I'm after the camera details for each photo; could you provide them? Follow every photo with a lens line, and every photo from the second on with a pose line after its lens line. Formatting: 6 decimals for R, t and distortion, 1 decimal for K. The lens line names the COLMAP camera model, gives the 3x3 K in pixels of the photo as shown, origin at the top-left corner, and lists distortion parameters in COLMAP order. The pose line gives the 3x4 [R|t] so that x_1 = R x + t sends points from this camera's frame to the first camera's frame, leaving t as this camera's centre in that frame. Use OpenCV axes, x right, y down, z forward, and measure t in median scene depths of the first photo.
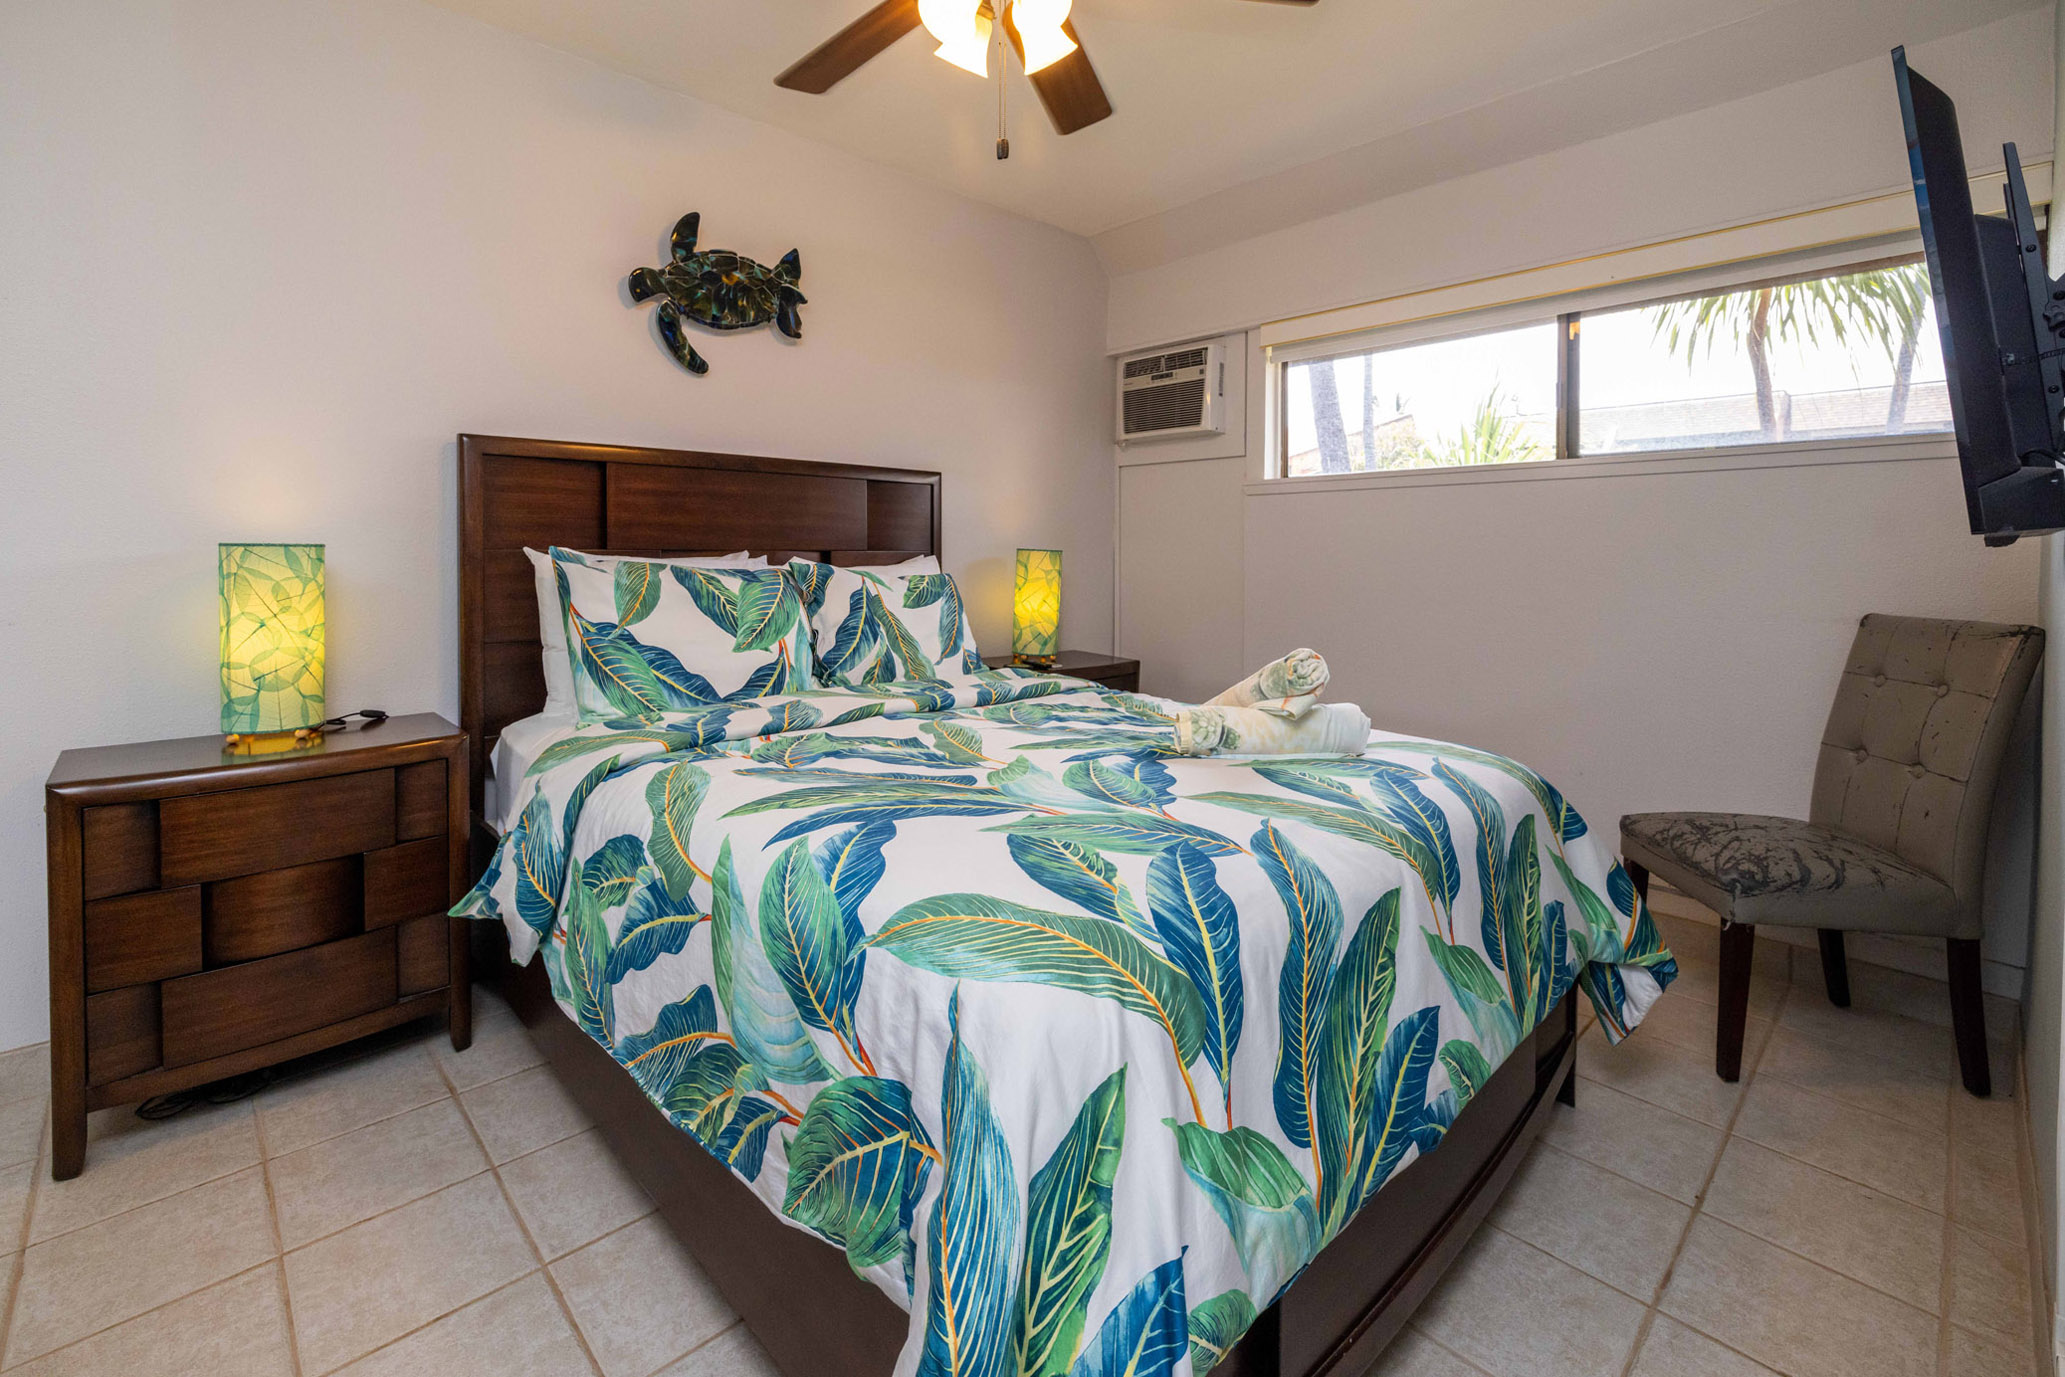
lens RADIAL K [[903.9, 0, 1023.8], [0, 903.9, 565.9], [0, 0, 1]] dist [-0.000431, 0.000047]
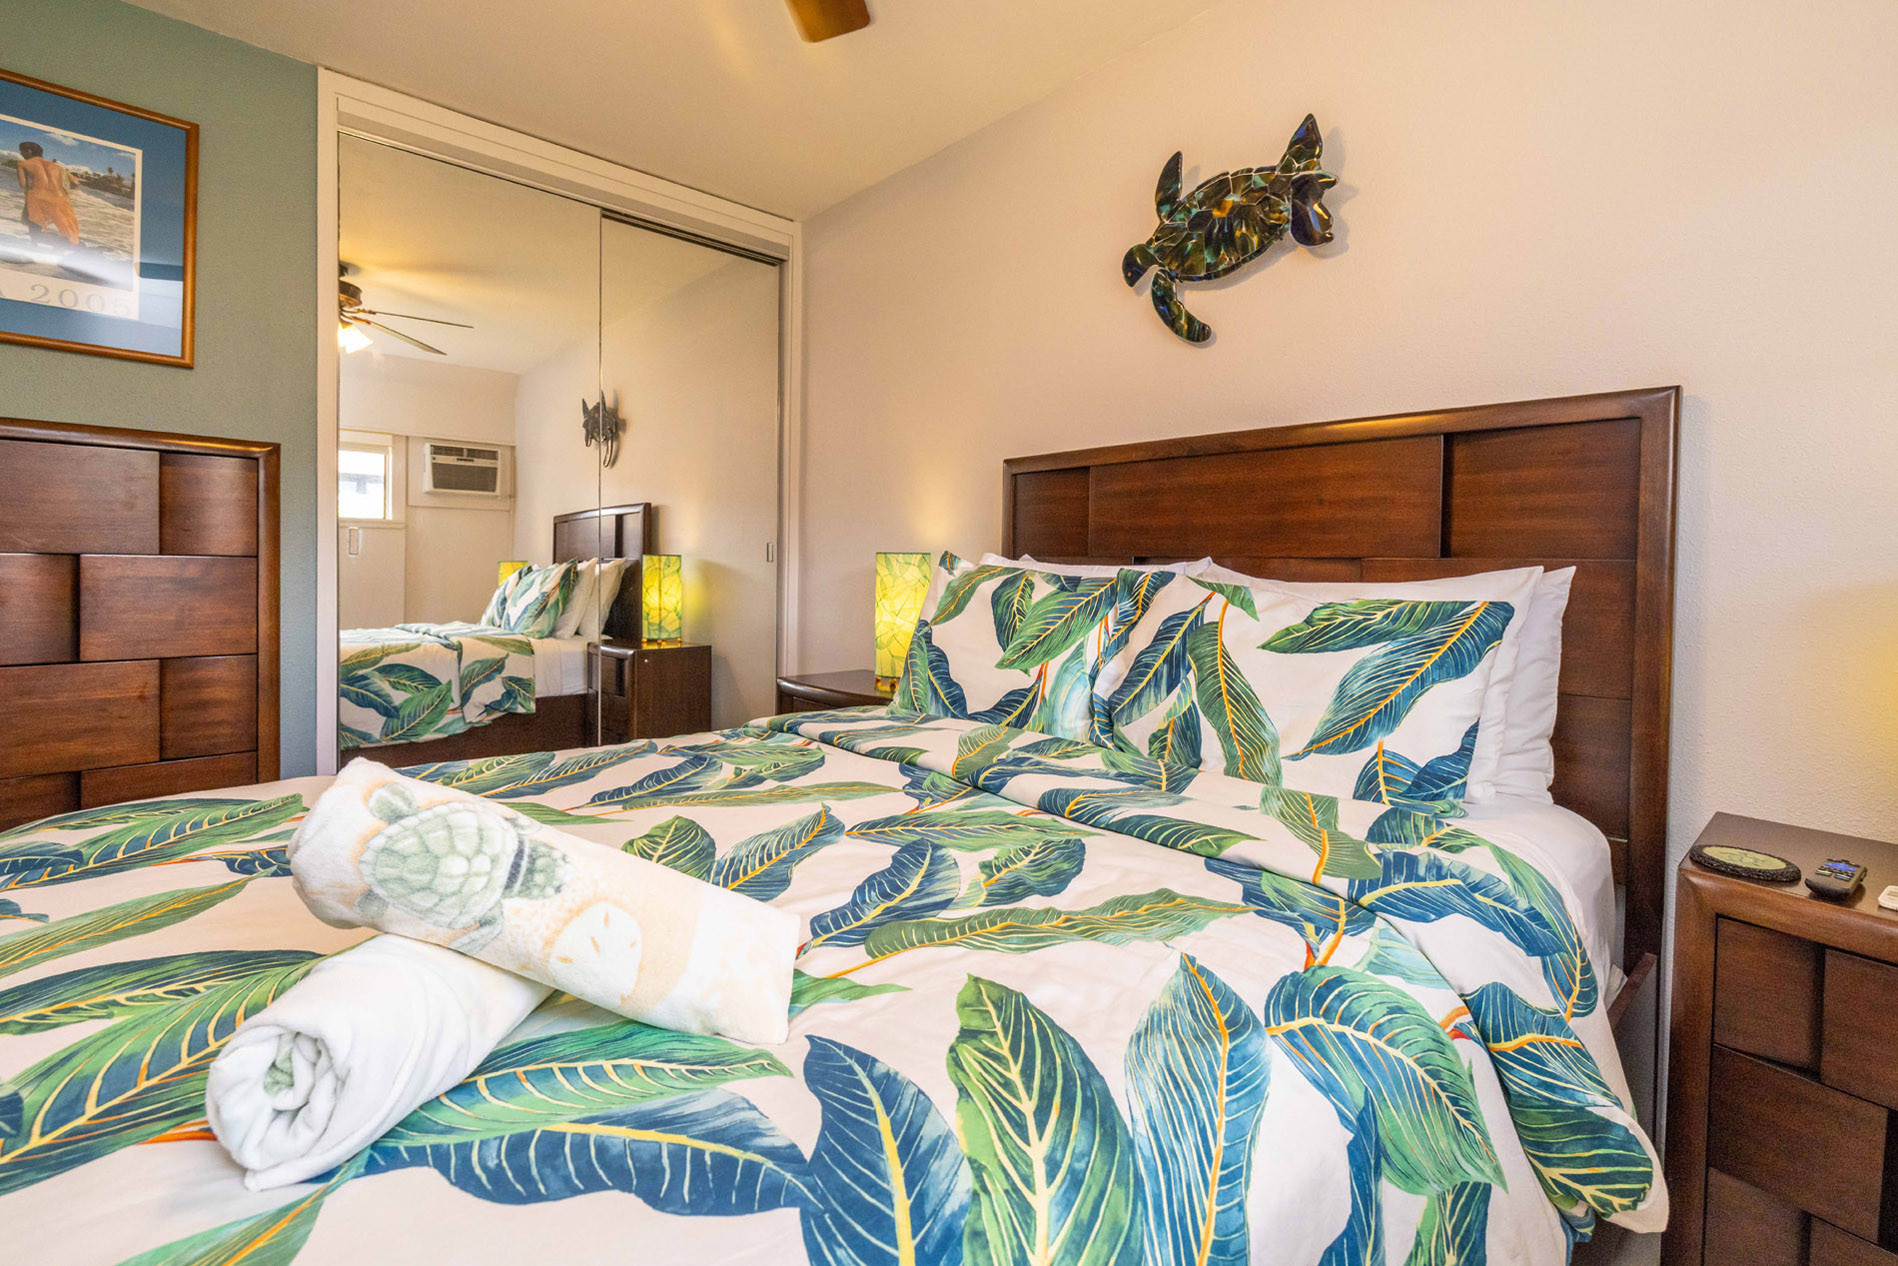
lens RADIAL K [[854.8, 0, 973.4], [0, 854.8, 584.9], [0, 0, 1]] dist [-0.004955, -0.000160]
pose [[-0.009926, 0.013999, -0.999853, 0.445432], [-0.034456, 0.999303, 0.014334, 0.003316], [0.999357, 0.034594, -0.009437, 0.857780]]
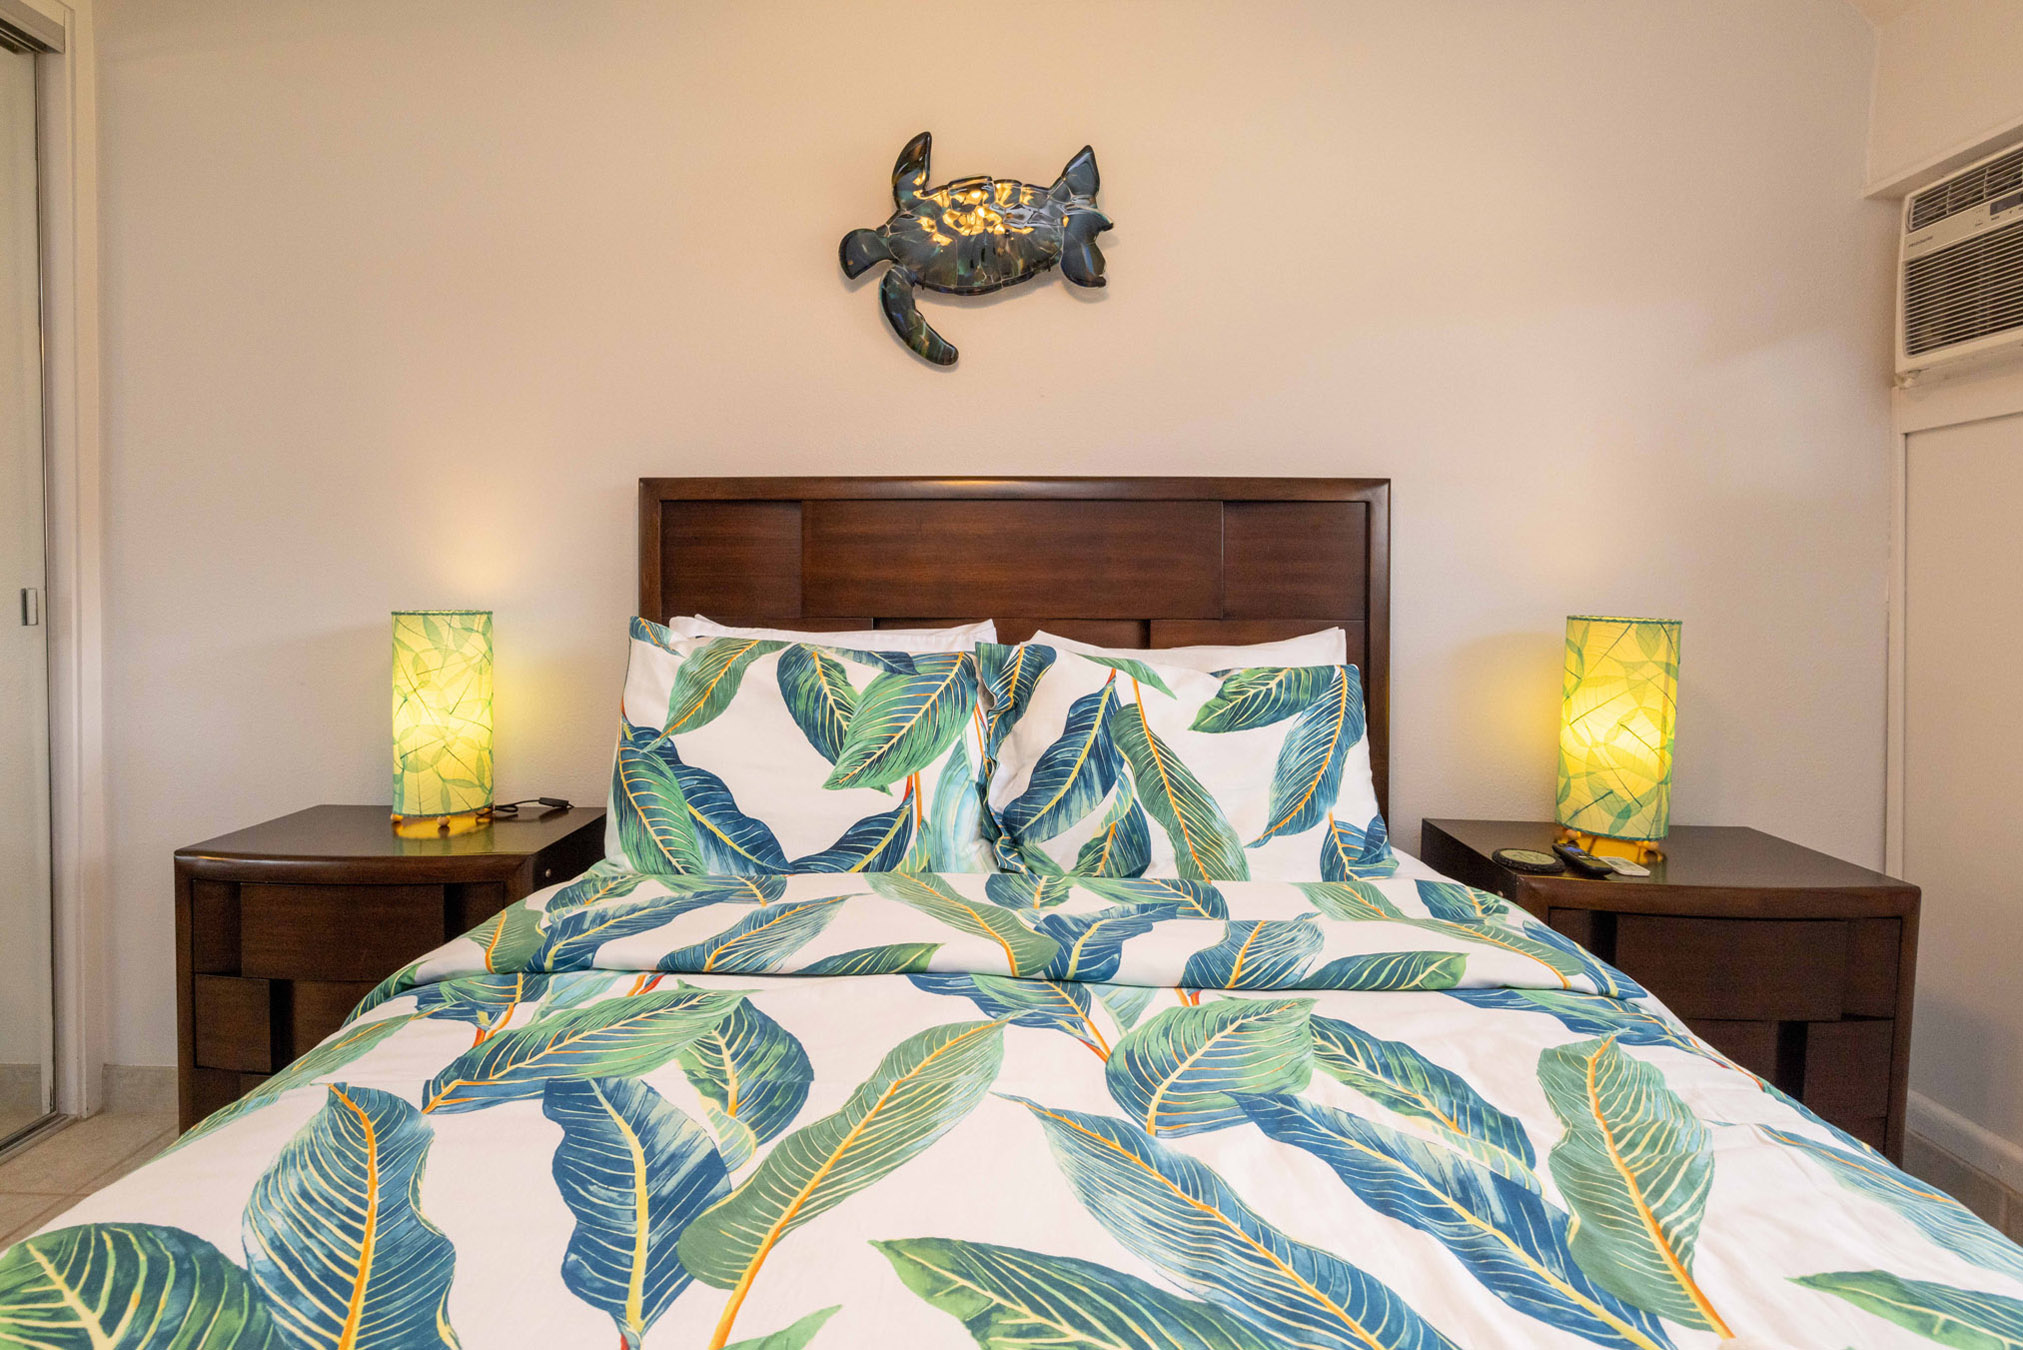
lens RADIAL K [[922.0, 0, 963.7], [0, 922.0, 610.7], [0, 0, 1]] dist [0.000867, 0.000158]
pose [[0.699255, 0.008709, -0.714819, 0.172315], [-0.012666, 0.999920, -0.000208, -0.024381], [0.714760, 0.009199, 0.699309, 0.544284]]
